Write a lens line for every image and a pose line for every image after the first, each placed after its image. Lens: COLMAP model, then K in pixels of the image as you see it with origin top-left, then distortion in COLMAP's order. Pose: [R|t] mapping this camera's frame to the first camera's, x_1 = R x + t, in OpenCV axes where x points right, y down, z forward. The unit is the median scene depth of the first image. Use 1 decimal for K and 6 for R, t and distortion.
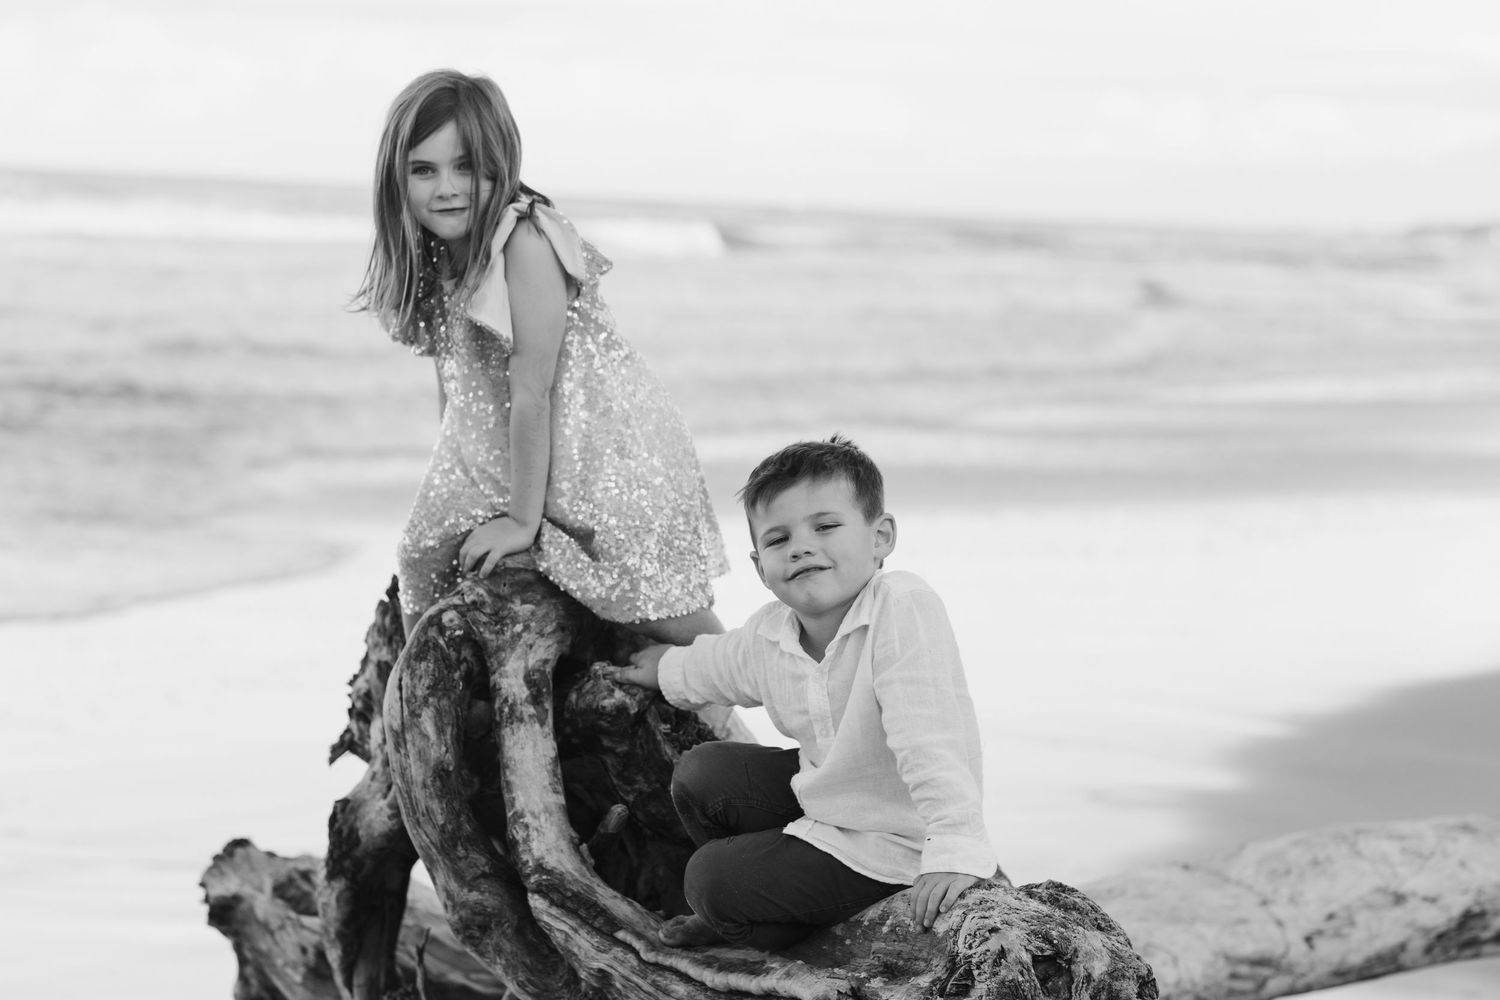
lens RADIAL K [[3710.1, 0, 751.4], [0, 3710.1, 500.3], [0, 0, 1]] dist [0.060472, 0.000000]
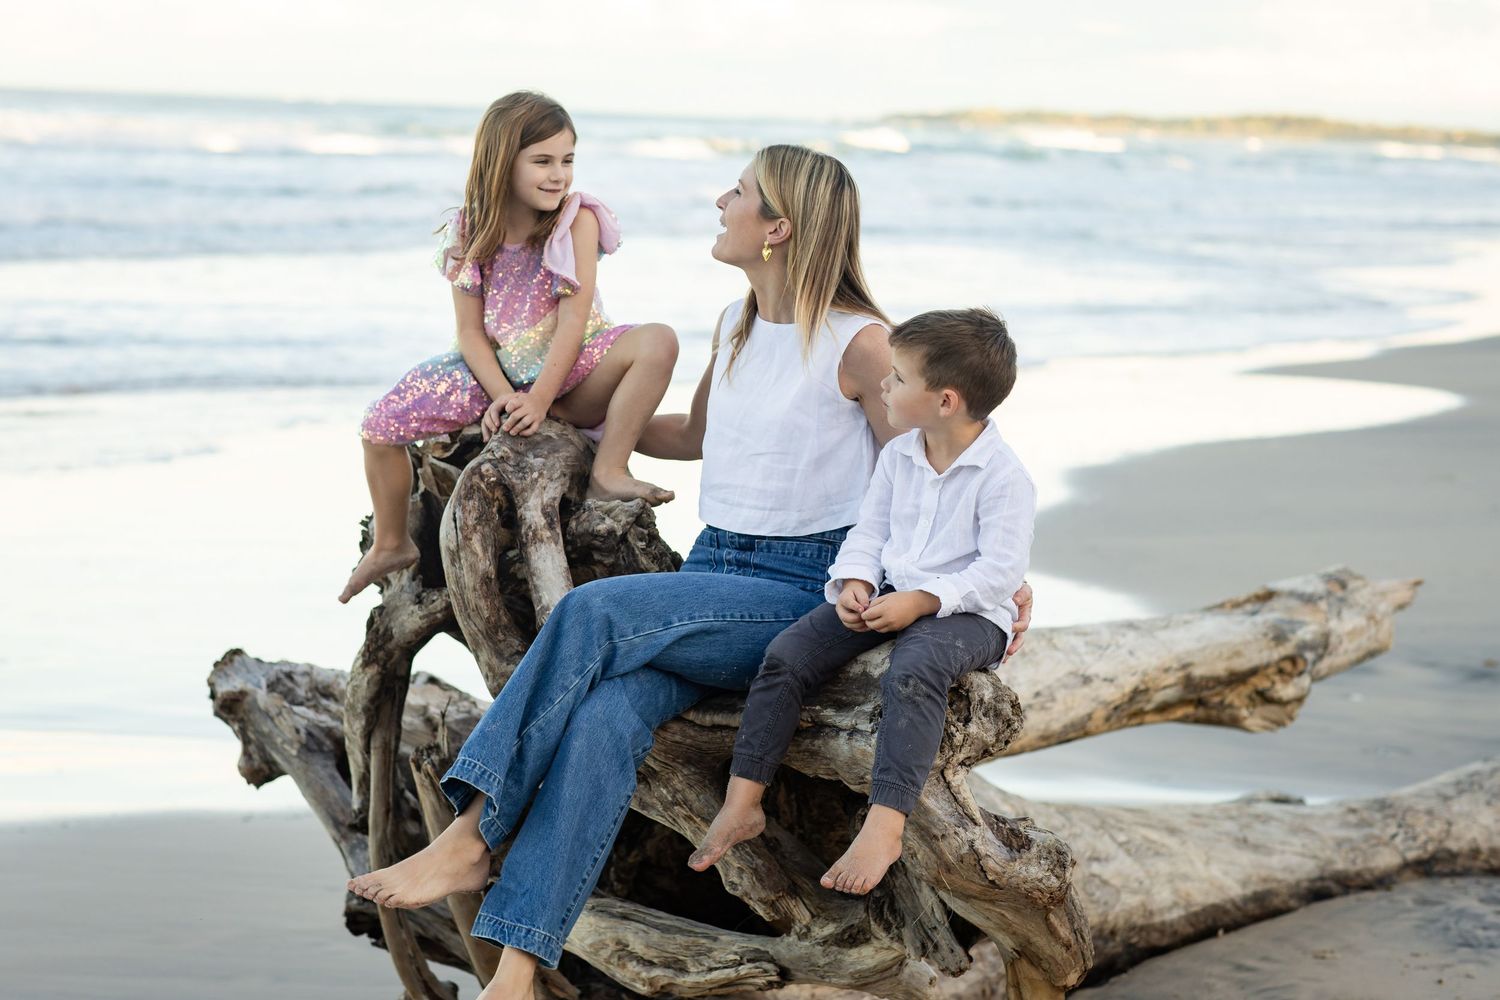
lens RADIAL K [[3710.1, 0, 749.1], [0, 3710.1, 499.1], [0, 0, 1]] dist [0.060472, 0.000000]
pose [[0.989449, -0.019914, 0.143507, -0.168567], [0.015361, 0.999345, 0.032763, -0.000640], [-0.144065, -0.030213, 0.989107, -0.350980]]
